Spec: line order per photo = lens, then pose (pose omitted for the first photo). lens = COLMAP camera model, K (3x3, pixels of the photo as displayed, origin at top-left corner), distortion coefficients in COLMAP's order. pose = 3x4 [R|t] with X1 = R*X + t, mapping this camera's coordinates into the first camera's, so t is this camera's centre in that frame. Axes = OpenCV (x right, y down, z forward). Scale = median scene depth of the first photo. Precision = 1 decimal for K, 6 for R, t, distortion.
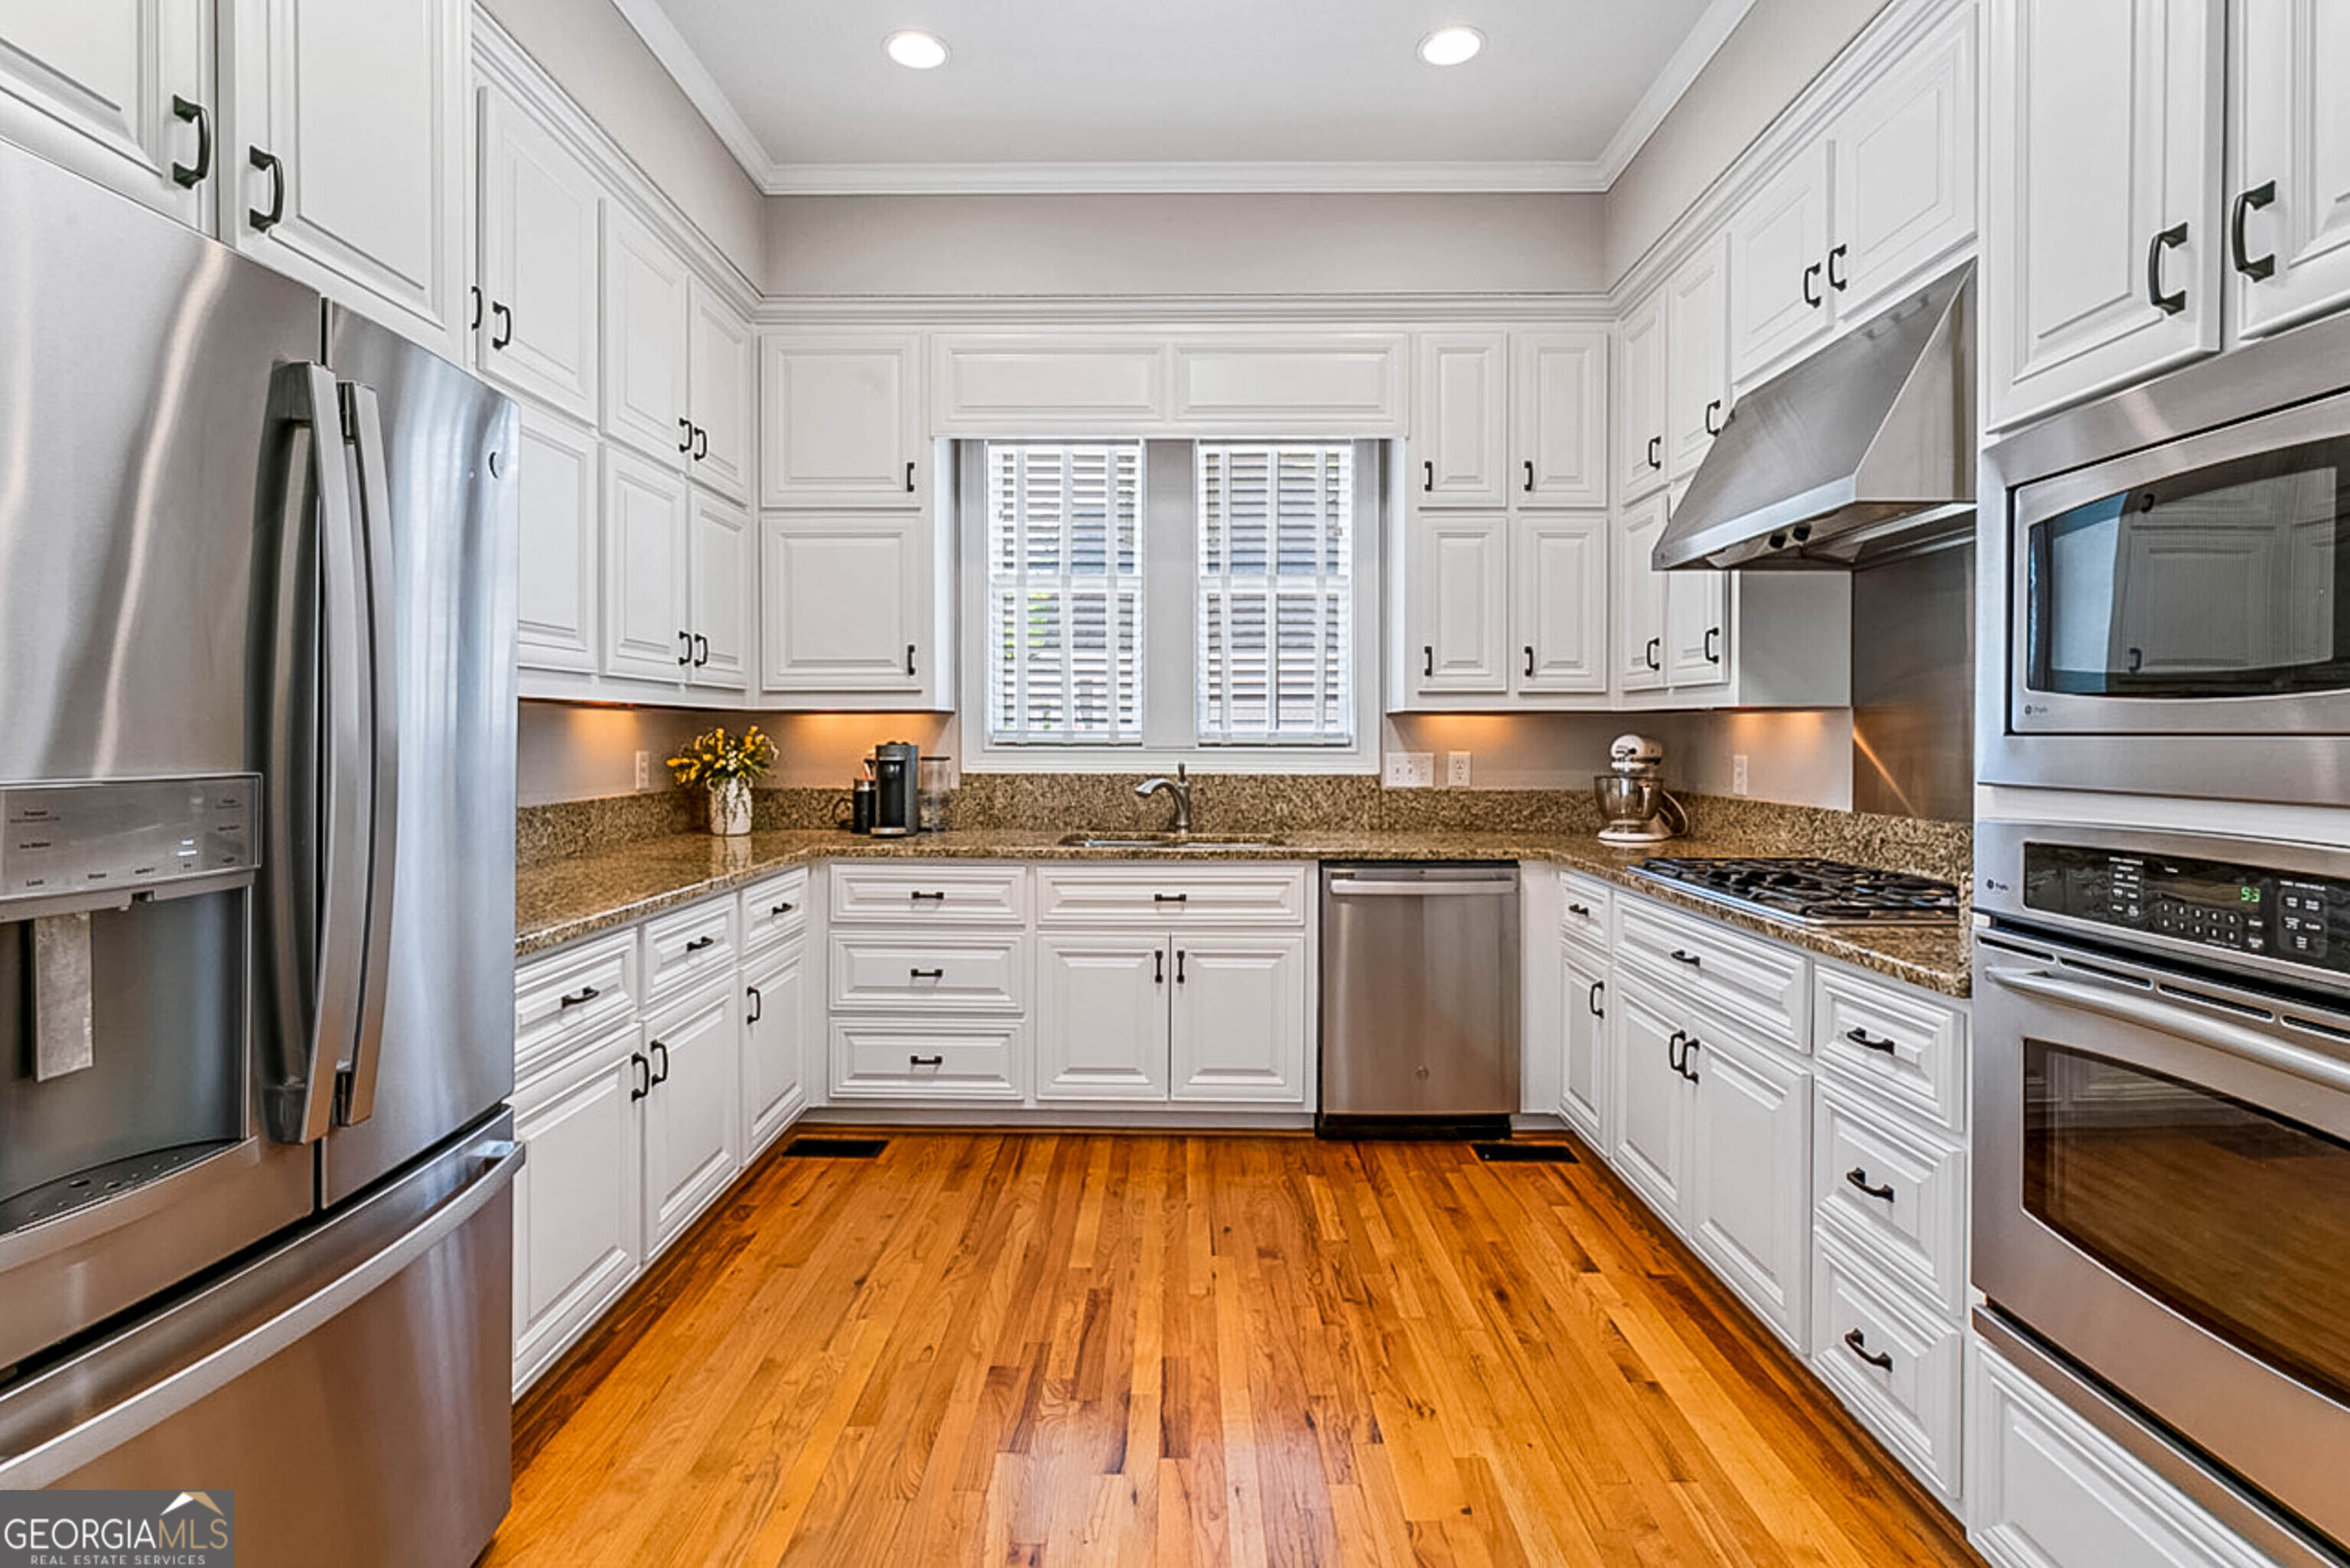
lens RADIAL K [[1169.1, 0, 1163.9], [0, 1169.1, 769.3], [0, 0, 1]] dist [0.000034, 0.000097]
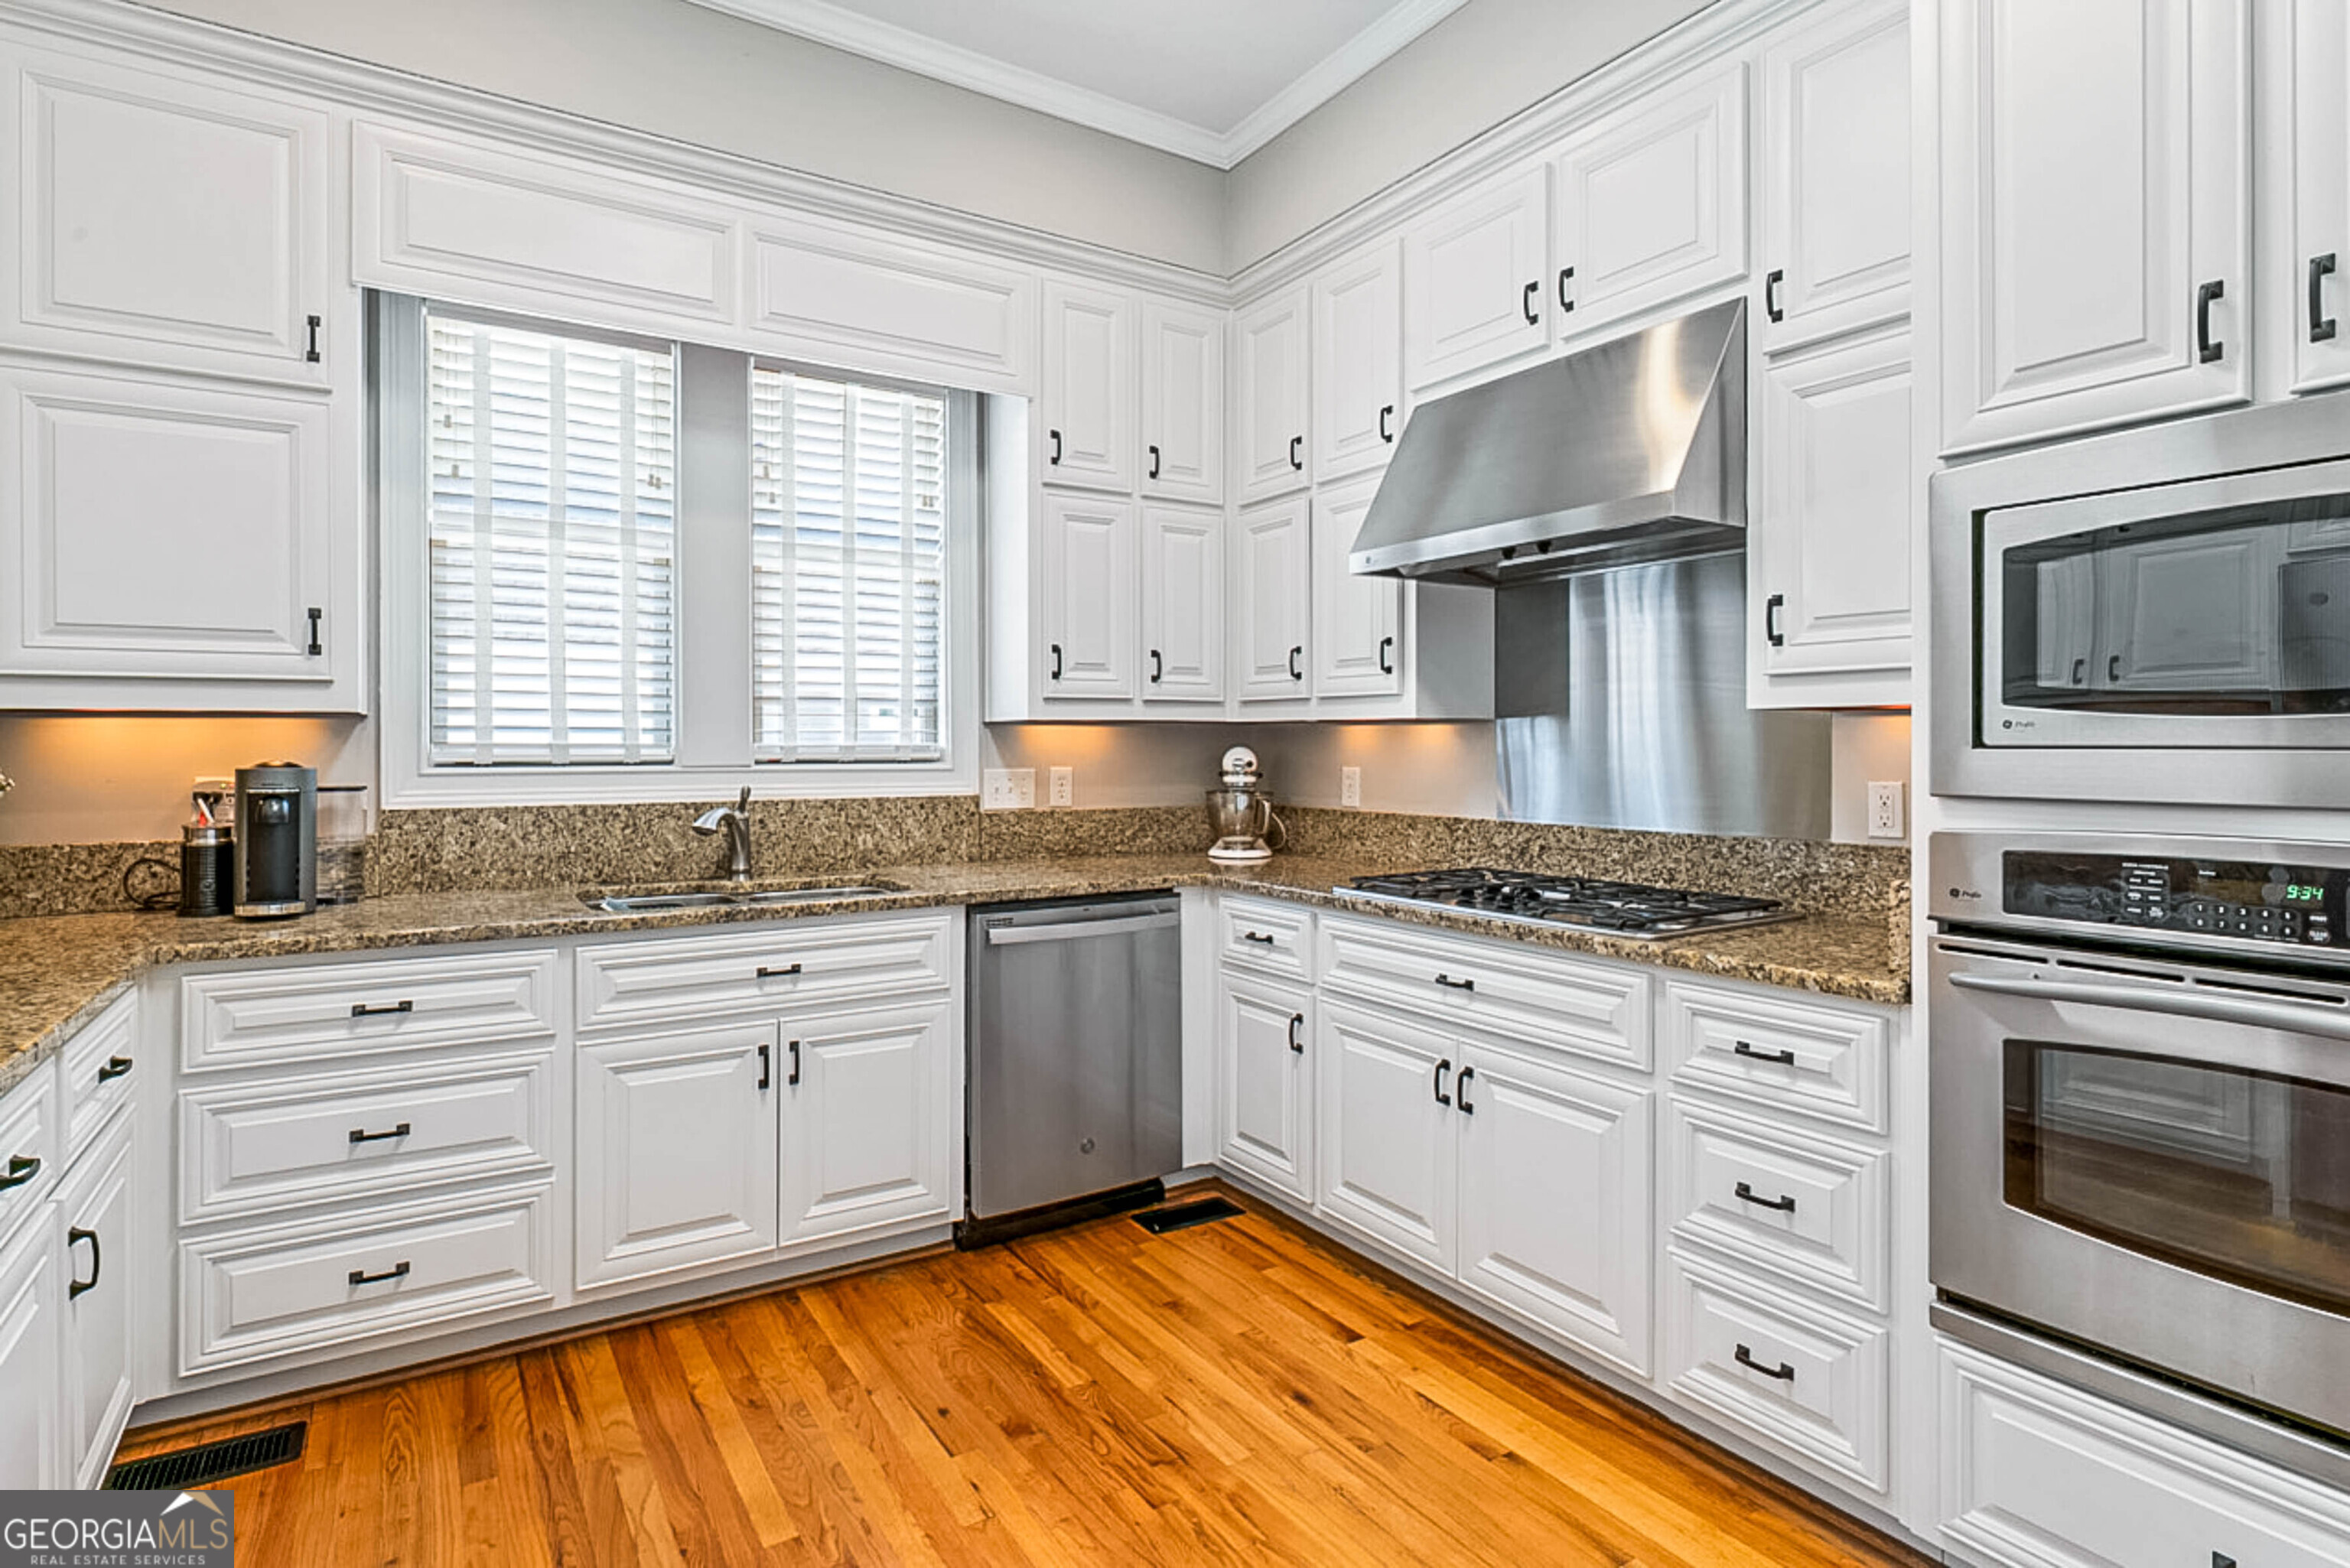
lens RADIAL K [[1217.3, 0, 1183.6], [0, 1217.3, 762.8], [0, 0, 1]] dist [0.001053, -0.000500]
pose [[0.830775, -0.011477, 0.556490, -0.207710], [0.019756, 0.999765, -0.008873, -0.009270], [-0.556258, 0.018365, 0.830807, 0.219184]]
